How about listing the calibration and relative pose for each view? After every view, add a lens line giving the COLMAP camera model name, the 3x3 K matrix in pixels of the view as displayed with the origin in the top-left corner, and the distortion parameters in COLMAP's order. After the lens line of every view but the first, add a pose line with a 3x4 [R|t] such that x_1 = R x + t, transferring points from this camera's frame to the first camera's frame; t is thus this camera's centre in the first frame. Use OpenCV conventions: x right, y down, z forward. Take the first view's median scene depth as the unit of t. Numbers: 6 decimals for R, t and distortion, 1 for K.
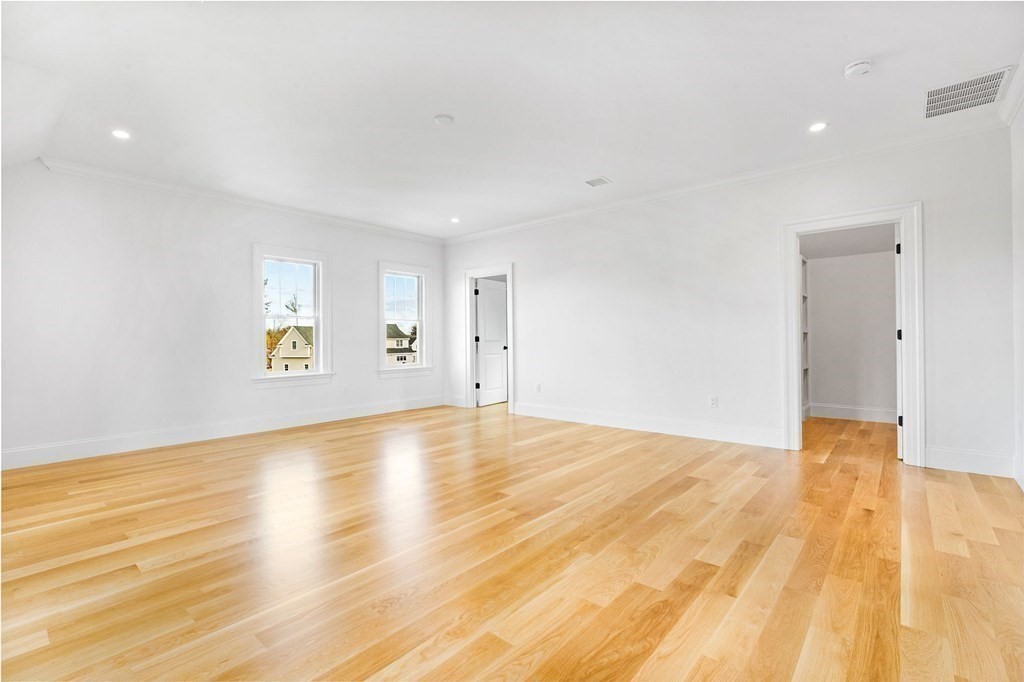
lens RADIAL K [[462.4, 0, 510.8], [0, 462.4, 336.3], [0, 0, 1]] dist [-0.014365, 0.007326]
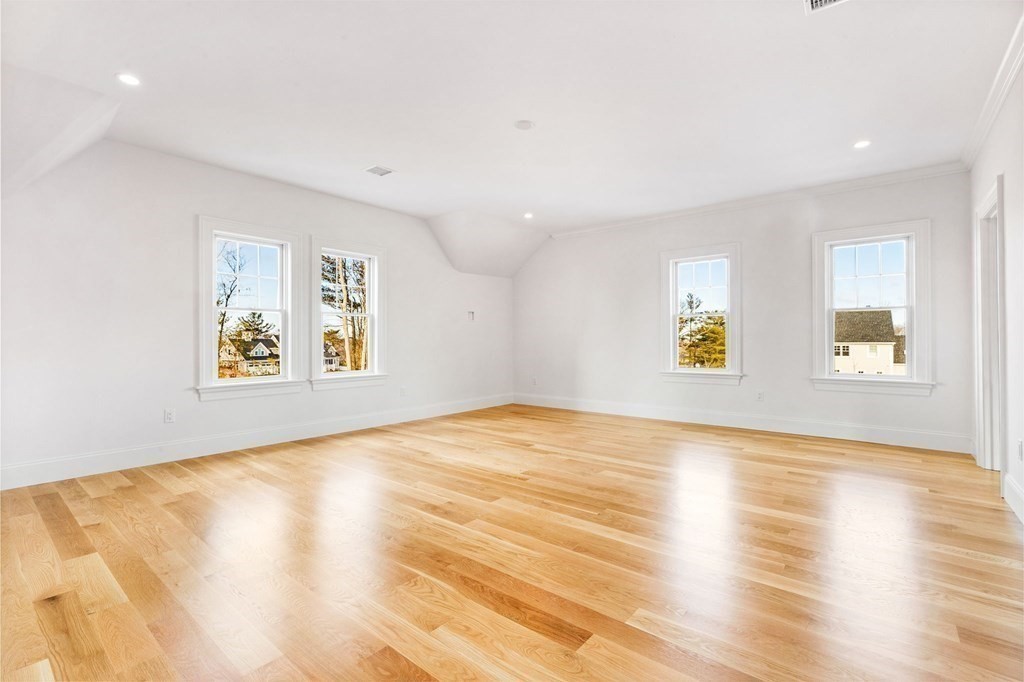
lens RADIAL K [[460.4, 0, 510.3], [0, 460.4, 336.2], [0, 0, 1]] dist [-0.016620, 0.008478]
pose [[0.023016, 0.003768, -0.999728, 0.967584], [0.009458, 0.999947, 0.003986, -0.003628], [0.999690, -0.009547, 0.022979, 1.037037]]
